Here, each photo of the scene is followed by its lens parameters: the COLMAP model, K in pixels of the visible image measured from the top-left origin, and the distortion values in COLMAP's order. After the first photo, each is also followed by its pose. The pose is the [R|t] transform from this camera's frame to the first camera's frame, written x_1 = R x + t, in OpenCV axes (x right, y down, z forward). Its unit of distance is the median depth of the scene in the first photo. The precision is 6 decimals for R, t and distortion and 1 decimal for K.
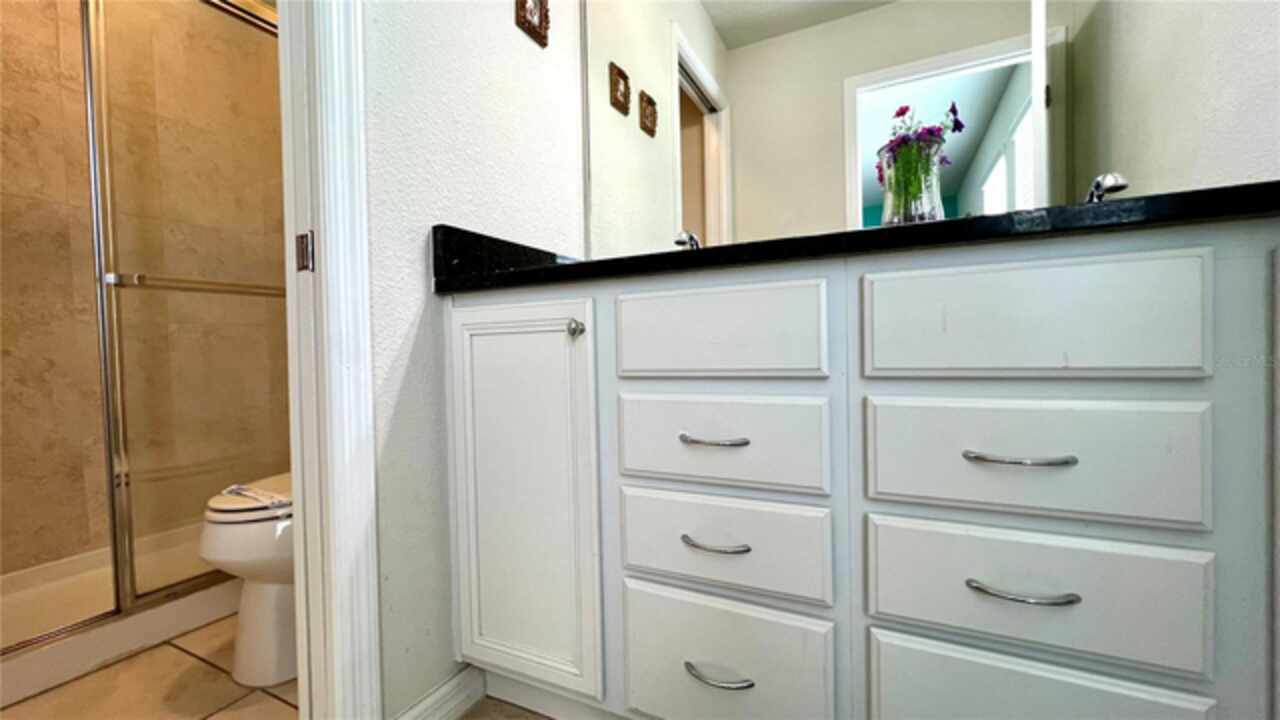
lens RADIAL K [[511.9, 0, 637.2], [0, 511.9, 357.2], [0, 0, 1]] dist [-0.000273, -0.000835]
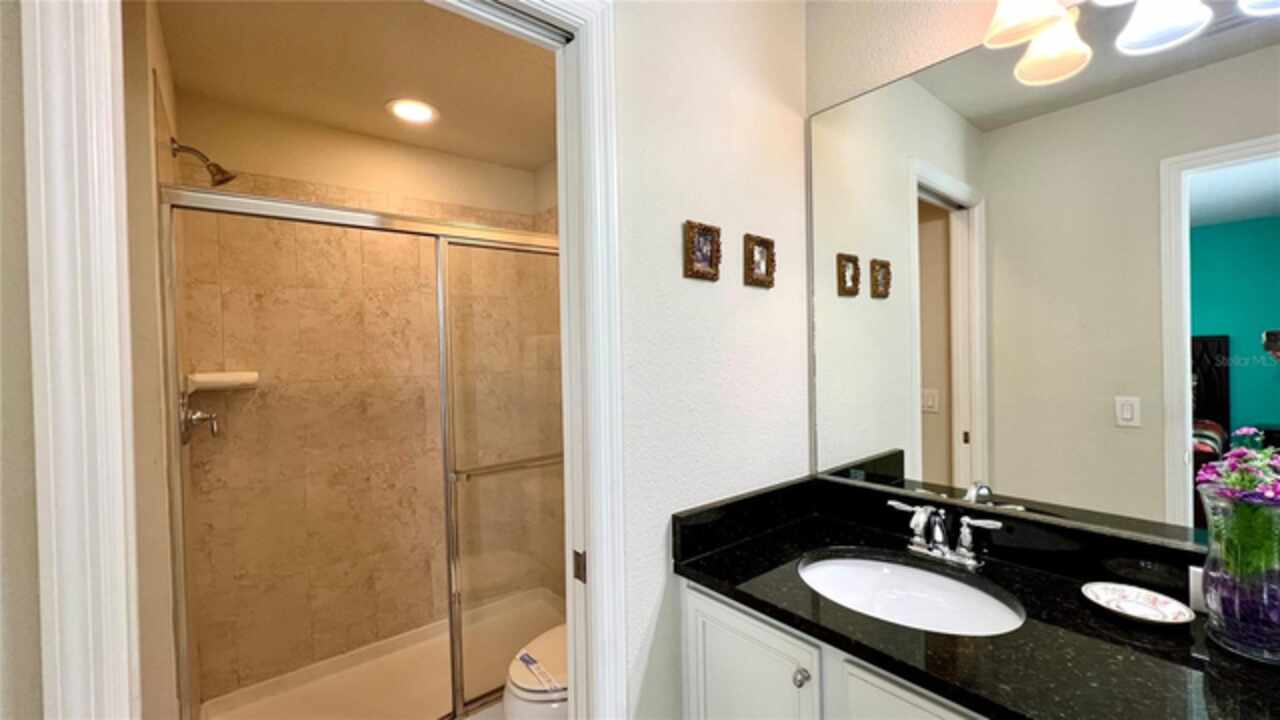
lens RADIAL K [[511.9, 0, 637.2], [0, 511.9, 357.2], [0, 0, 1]] dist [-0.000273, -0.000835]
pose [[0.913131, 0.006934, -0.407607, -0.002572], [-0.006605, 0.999976, 0.002216, -0.366769], [0.407613, 0.000668, 0.913155, -0.050567]]
